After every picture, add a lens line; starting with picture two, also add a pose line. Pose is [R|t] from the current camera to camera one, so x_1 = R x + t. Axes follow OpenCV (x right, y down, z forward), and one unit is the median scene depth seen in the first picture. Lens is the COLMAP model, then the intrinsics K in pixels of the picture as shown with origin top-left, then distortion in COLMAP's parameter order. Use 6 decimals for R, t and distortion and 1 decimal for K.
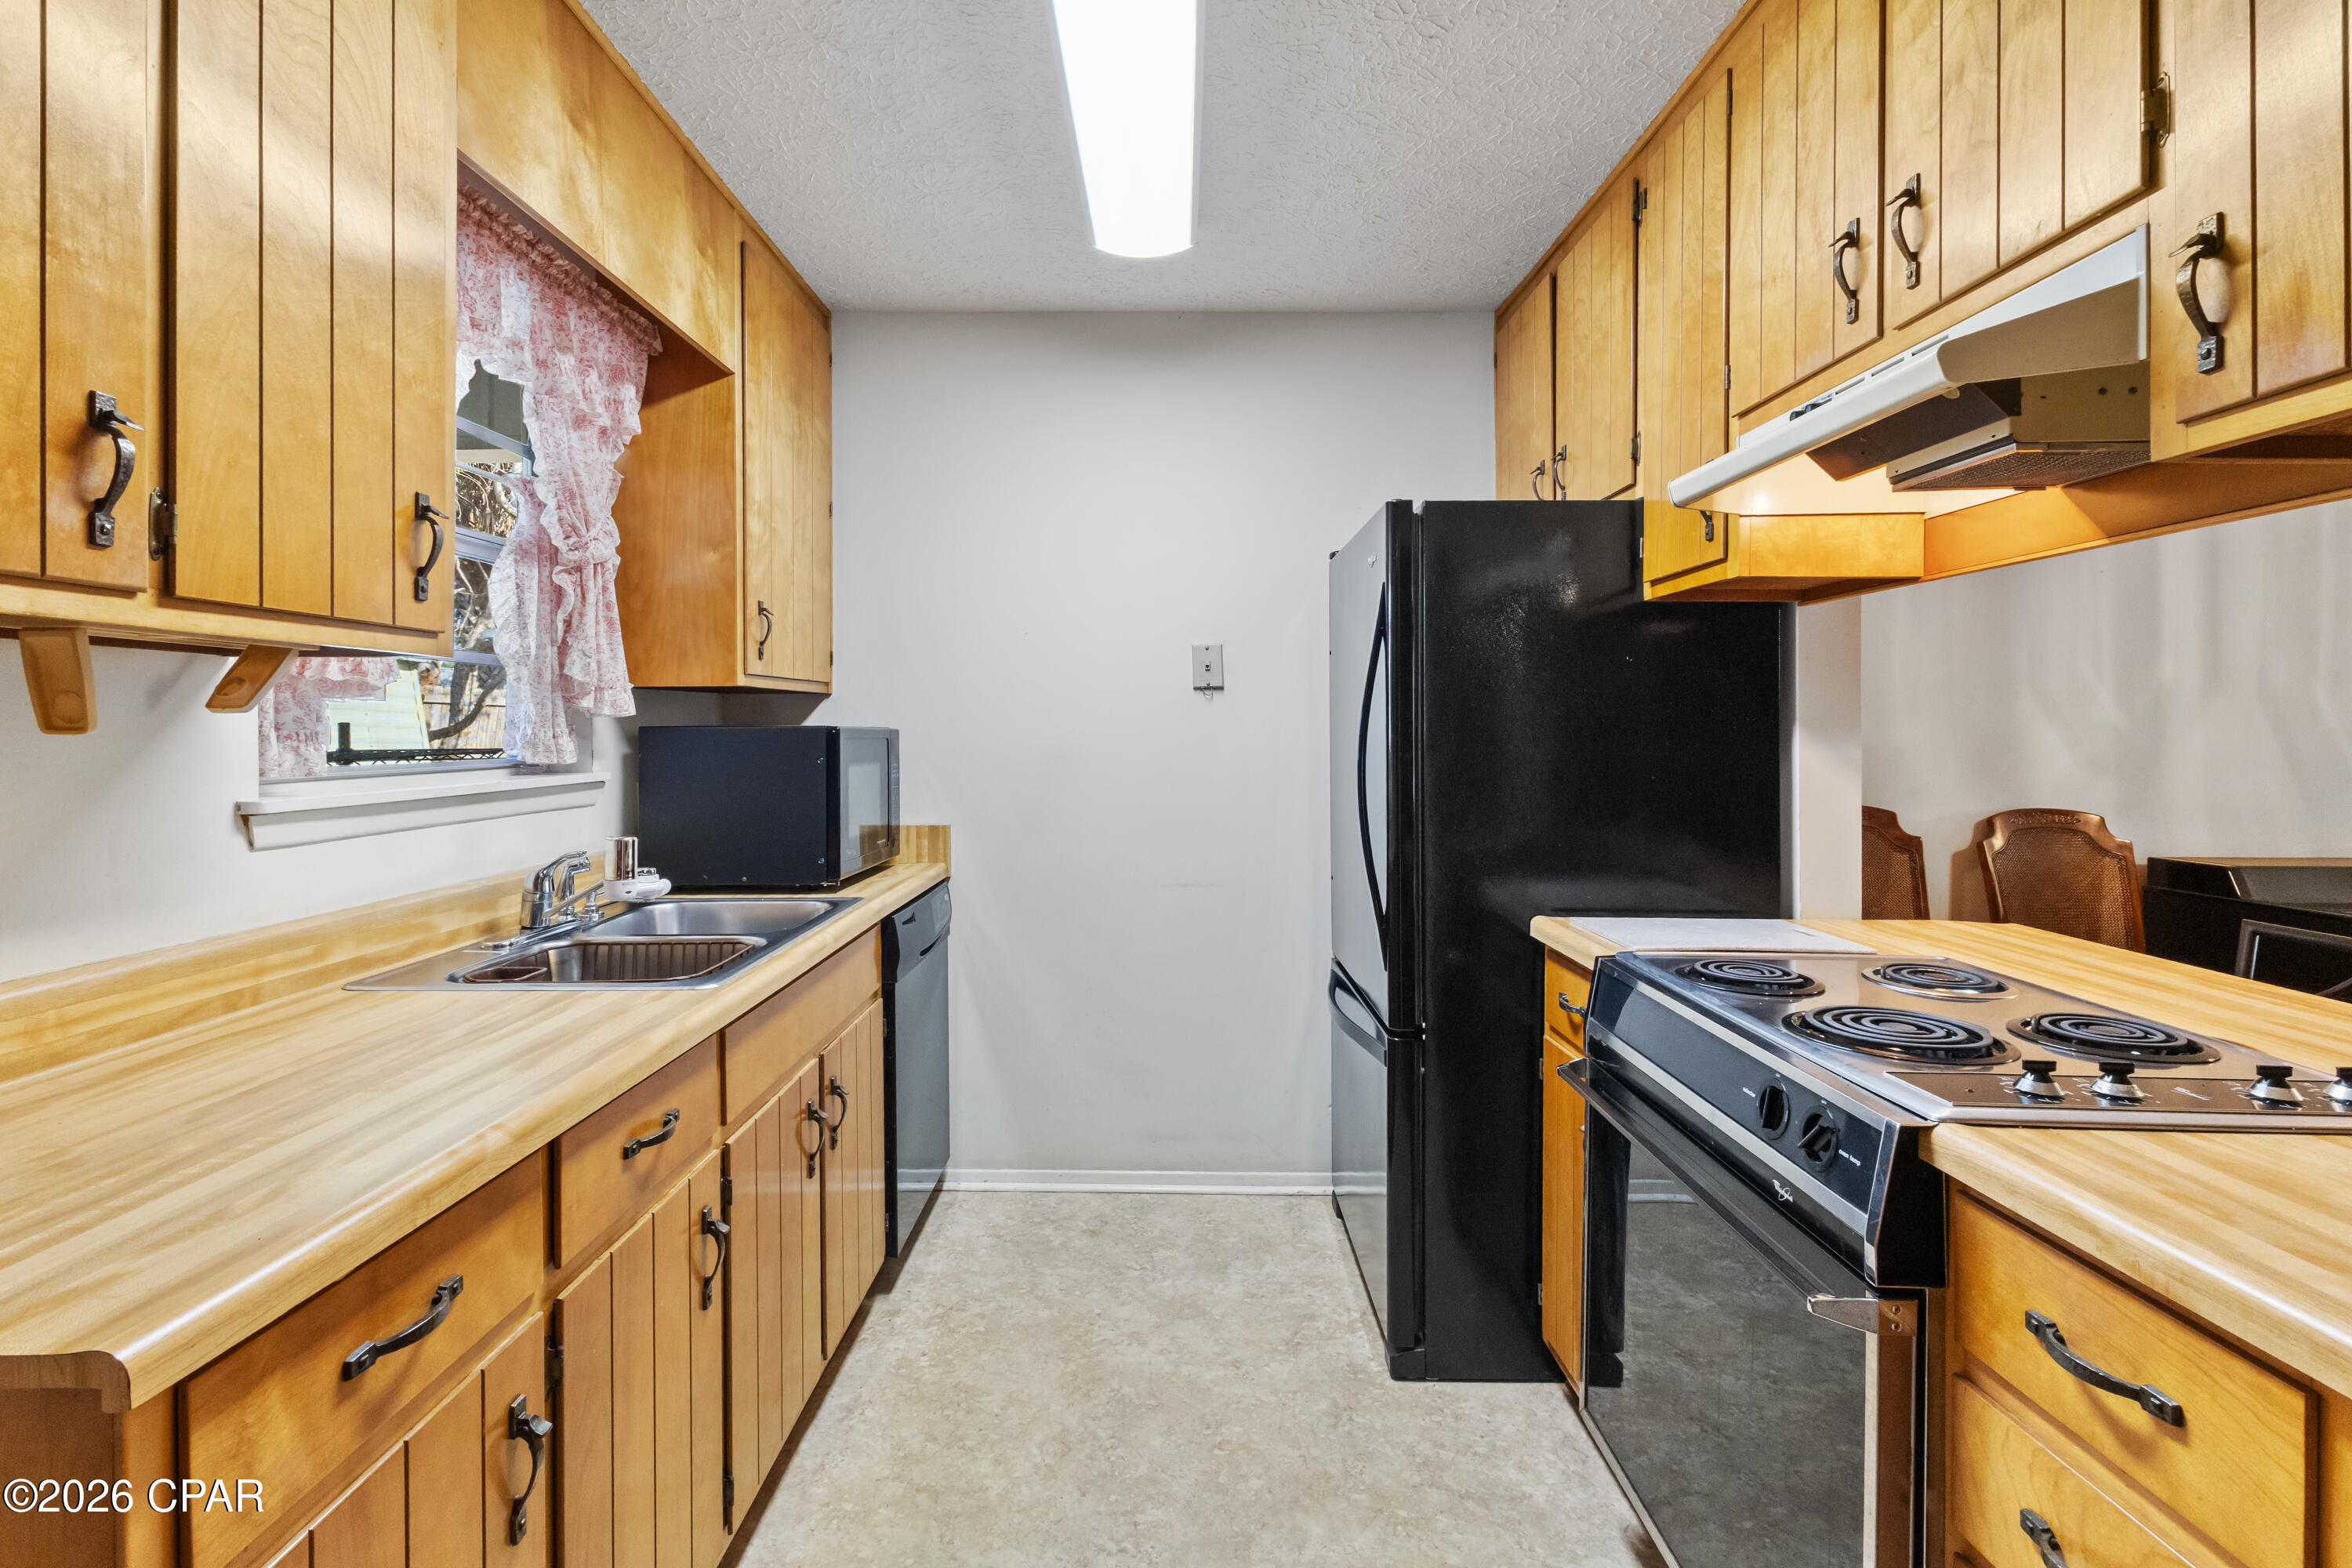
lens RADIAL K [[1104.4, 0, 1149.7], [0, 1104.4, 735.9], [0, 0, 1]] dist [0.003160, -0.000081]
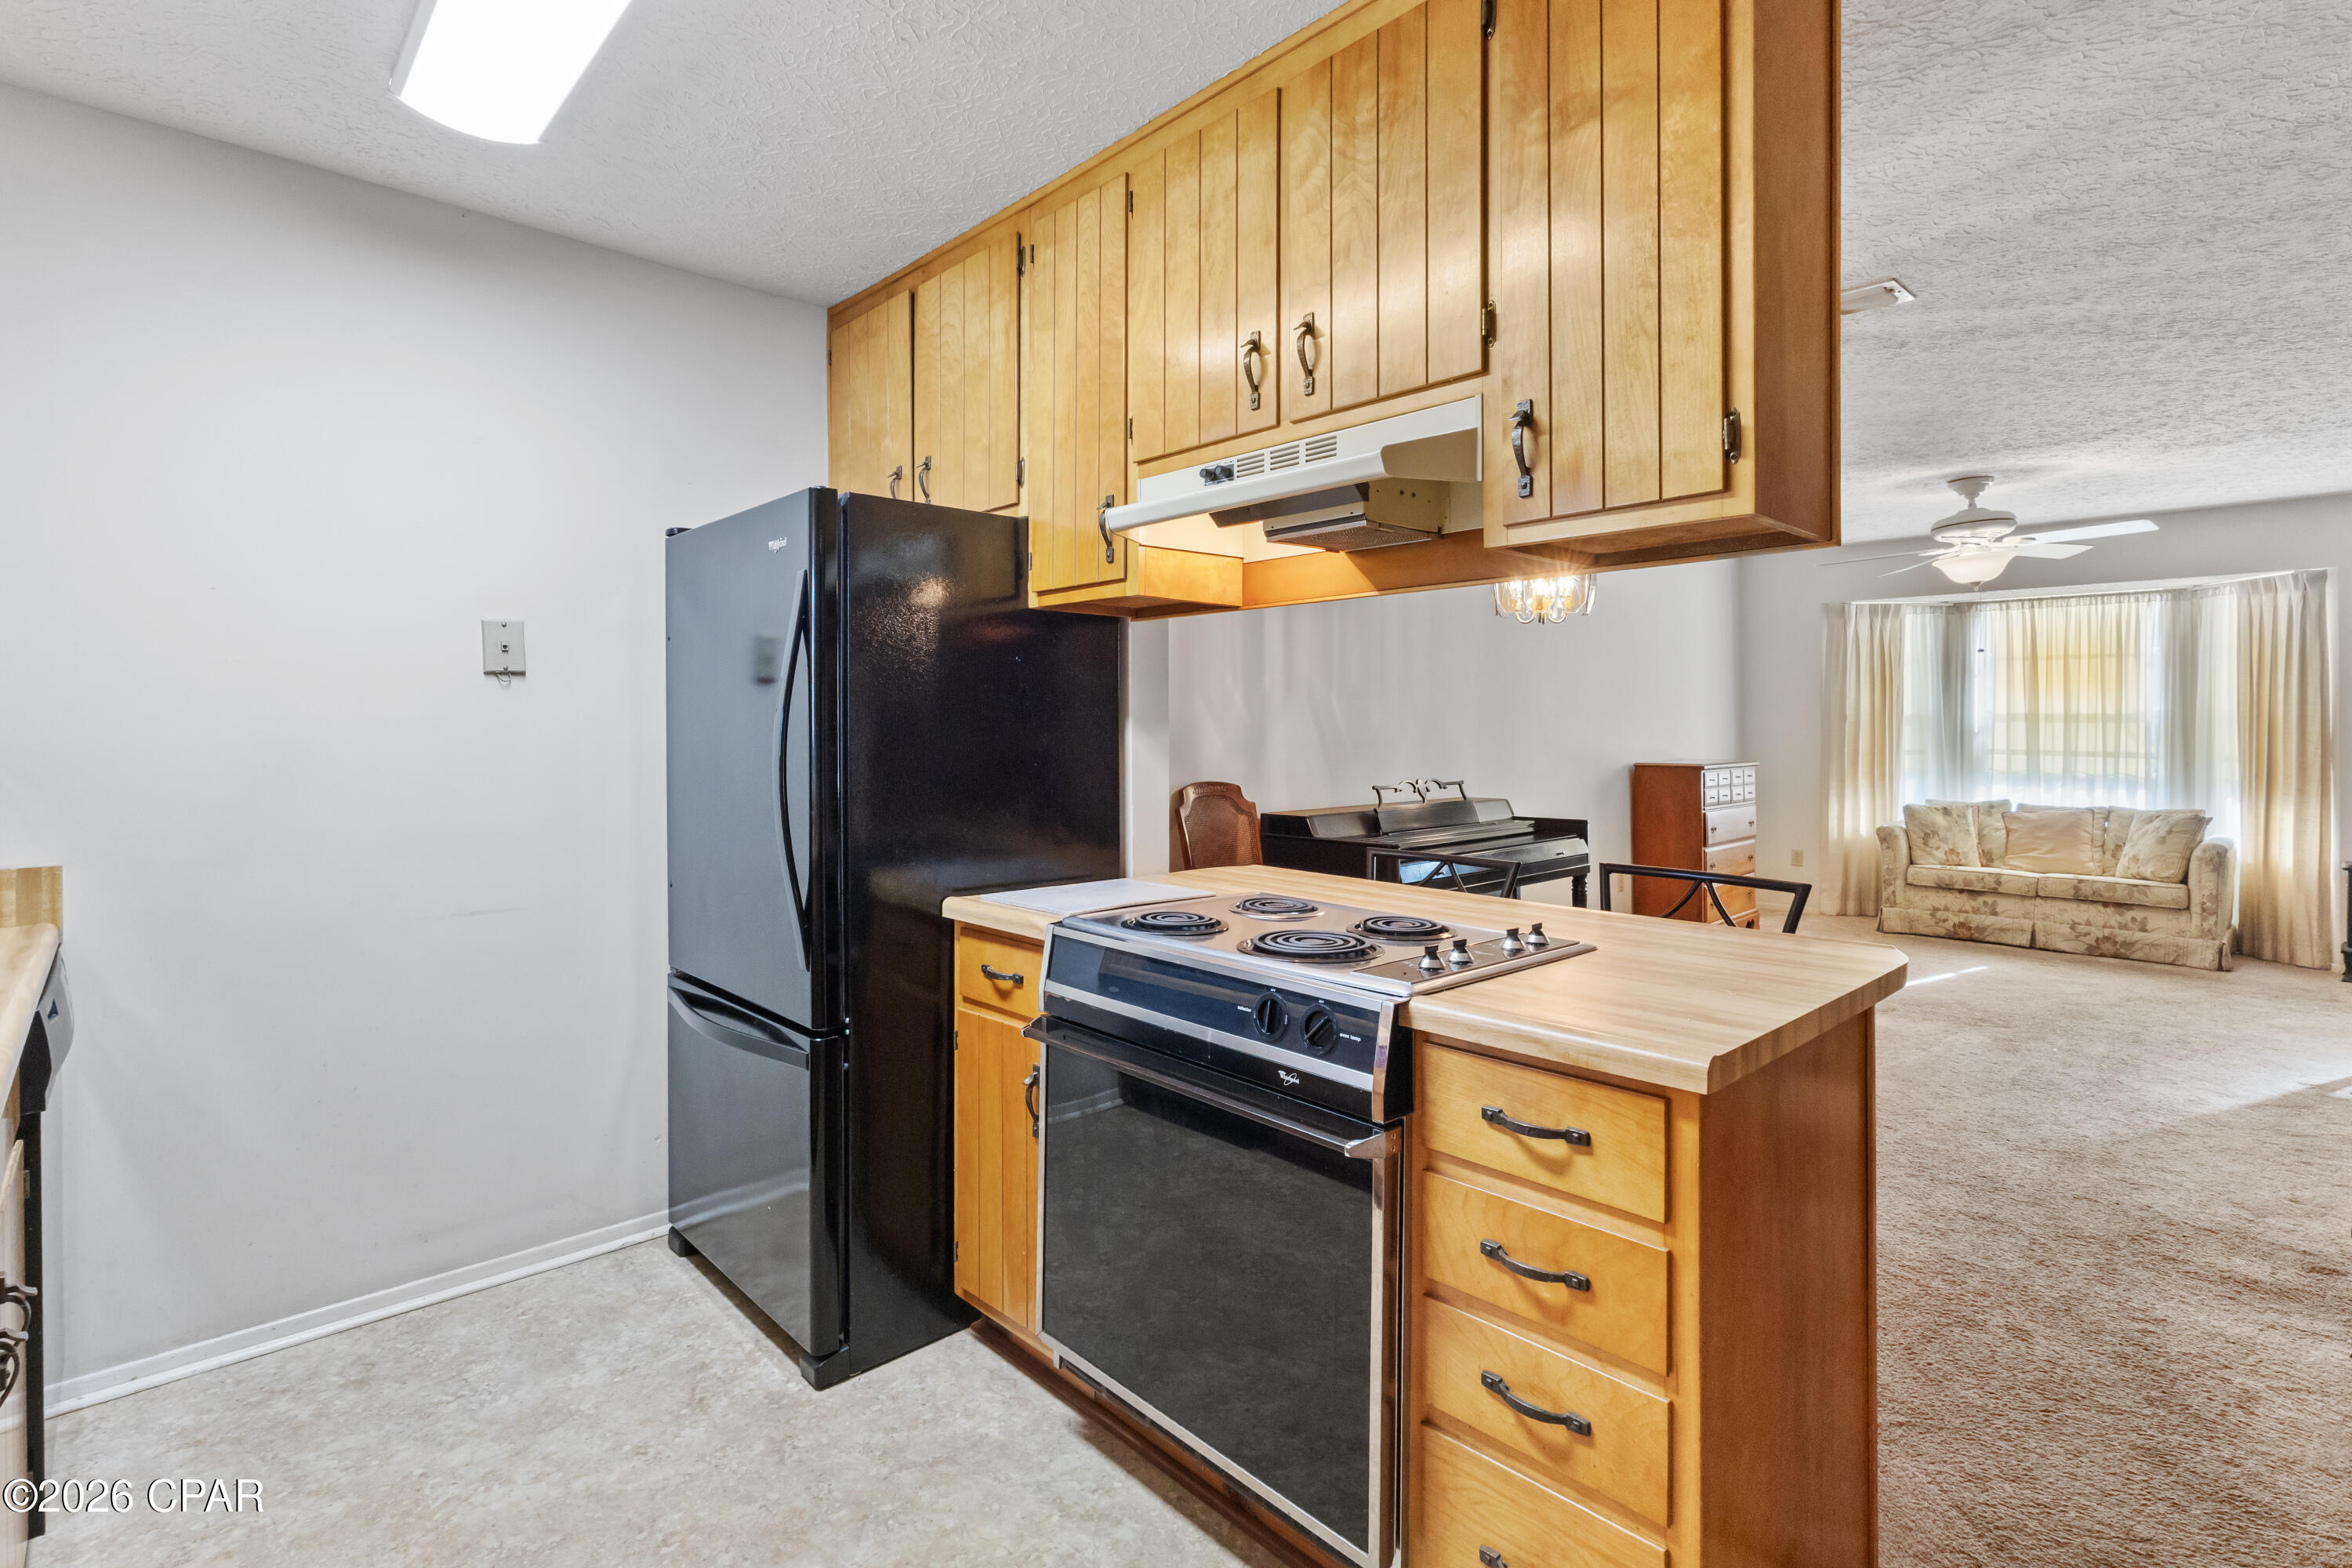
lens RADIAL K [[1104.4, 0, 1151.6], [0, 1104.4, 725.7], [0, 0, 1]] dist [0.003160, -0.000081]
pose [[0.729949, -0.002581, 0.683497, -0.235820], [0.005393, 0.999983, -0.001983, 0.001207], [-0.683481, 0.005134, 0.729950, 0.090260]]
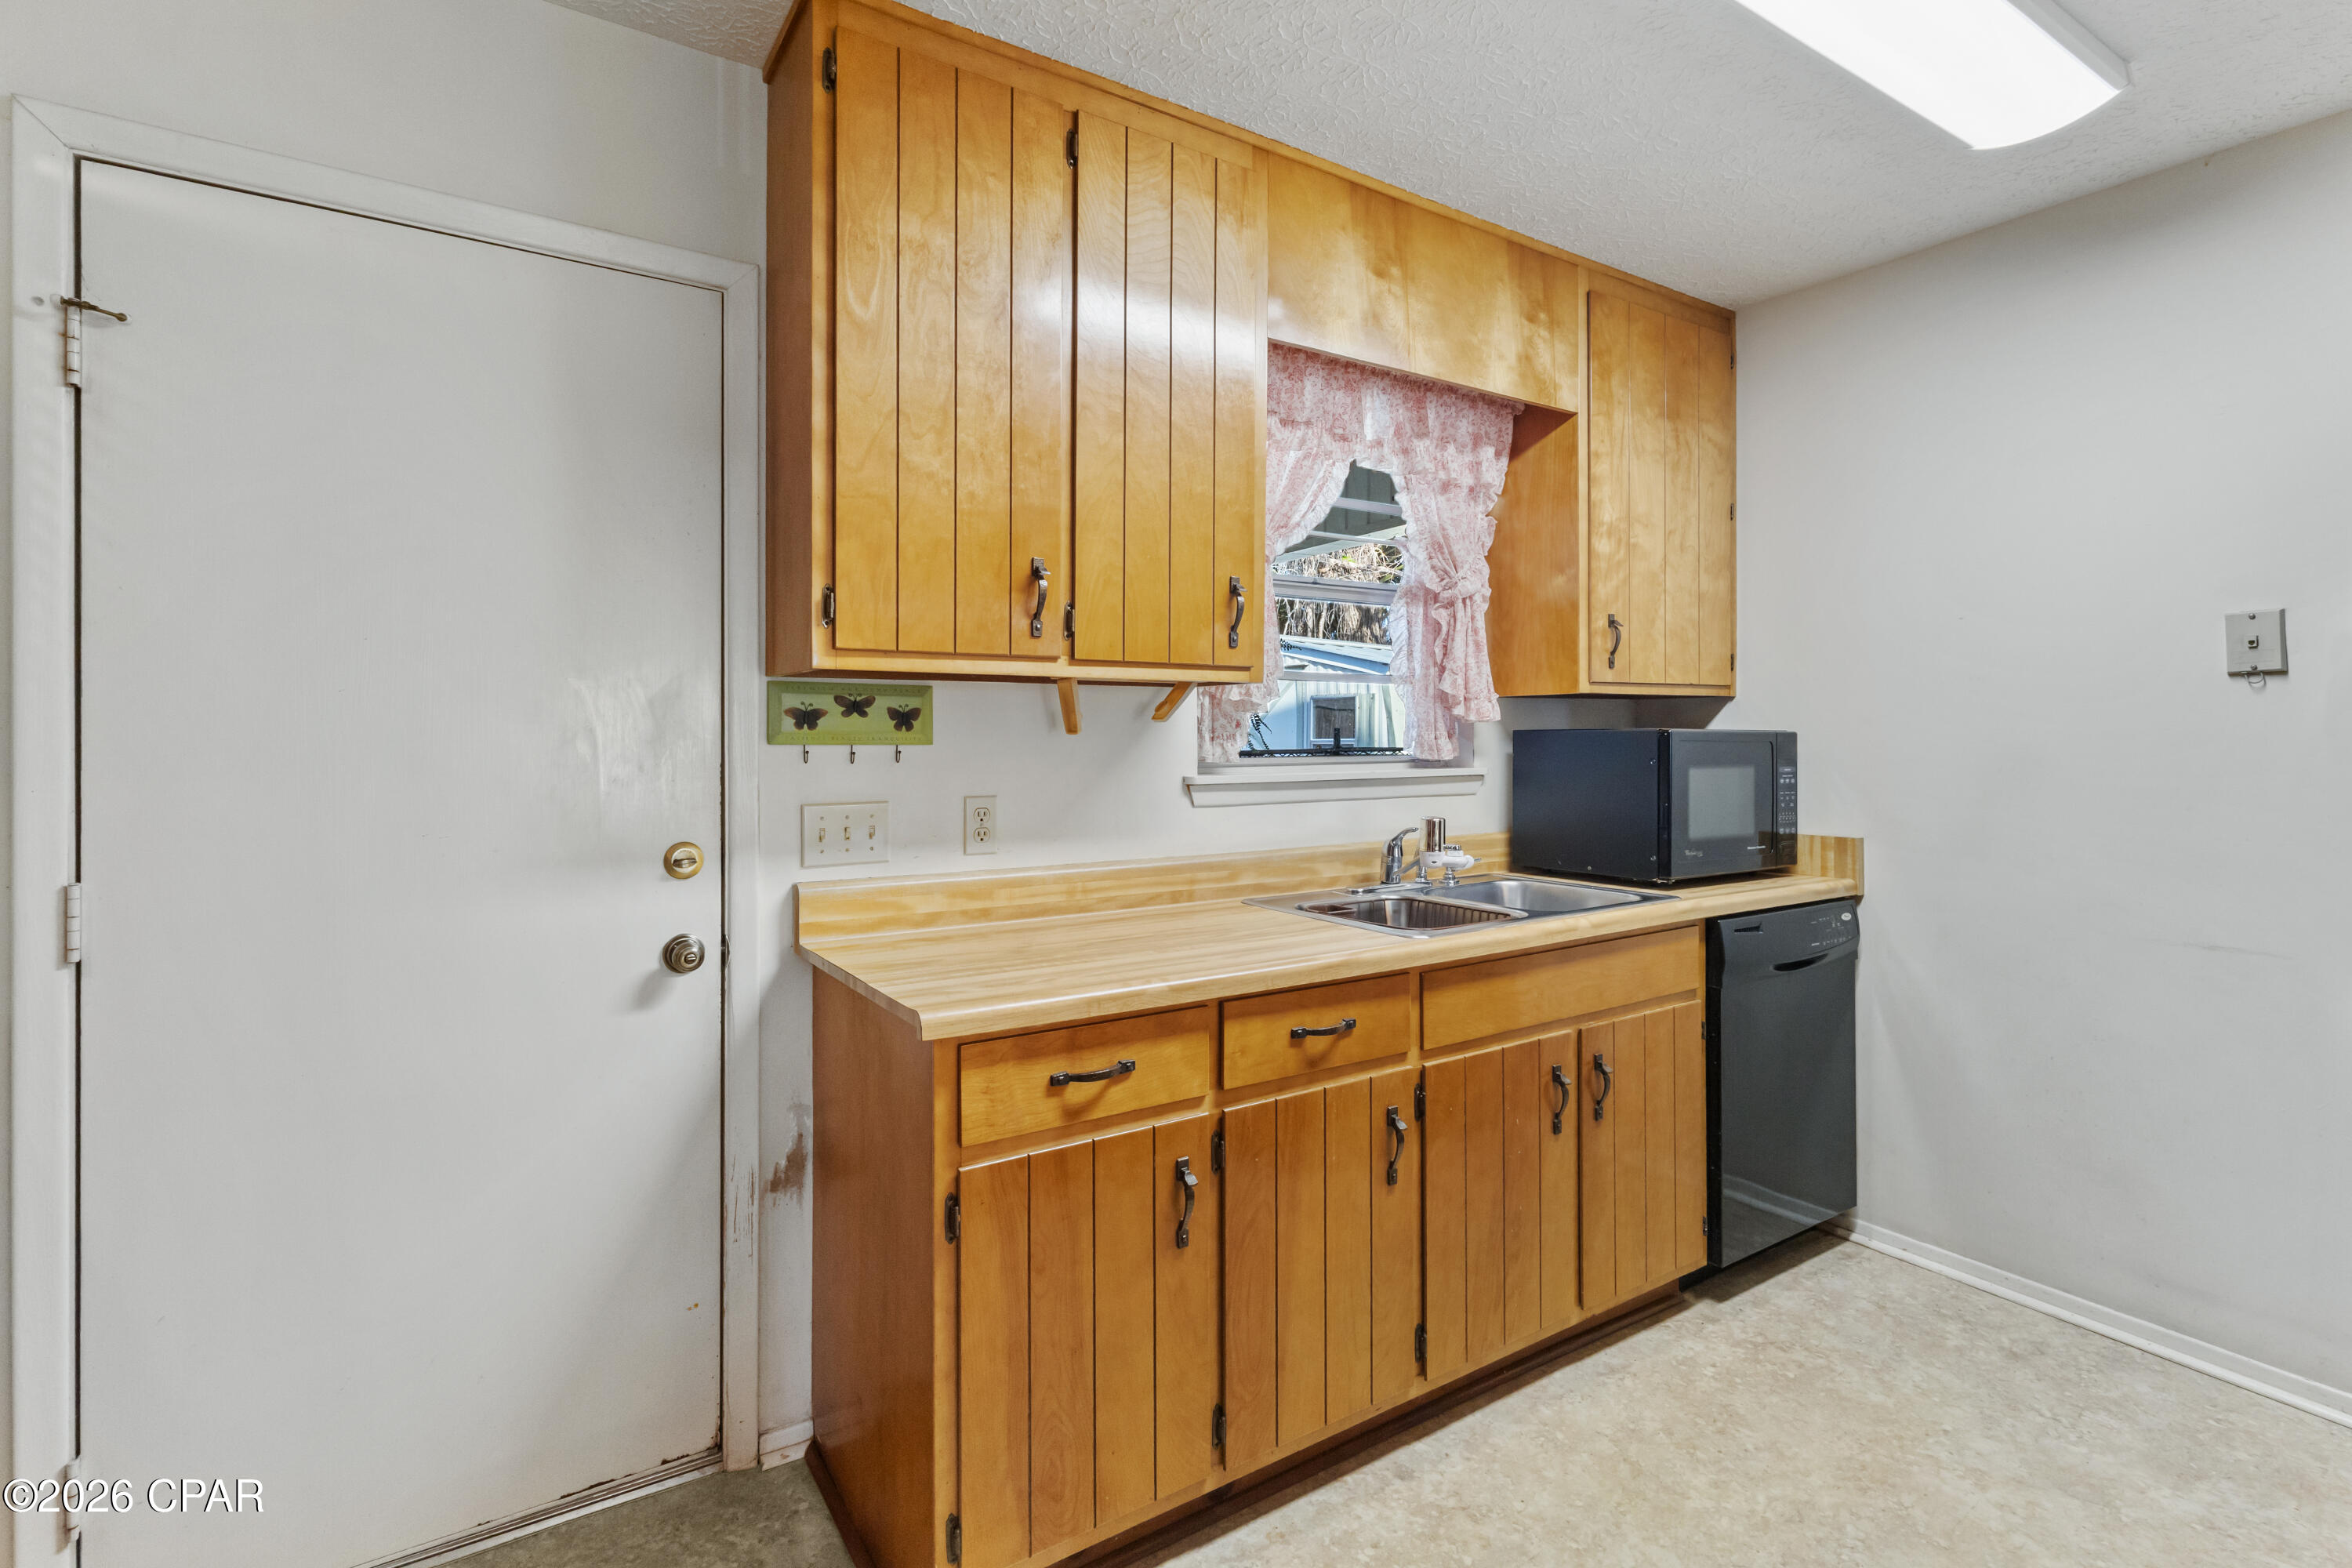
lens RADIAL K [[1104.4, 0, 1200.2], [0, 1104.4, 737.1], [0, 0, 1]] dist [0.003160, -0.000081]
pose [[0.563838, 0.000916, -0.825885, 0.378063], [-0.004584, 0.999987, -0.002021, 0.003162], [0.825873, 0.004925, 0.563835, 0.068113]]
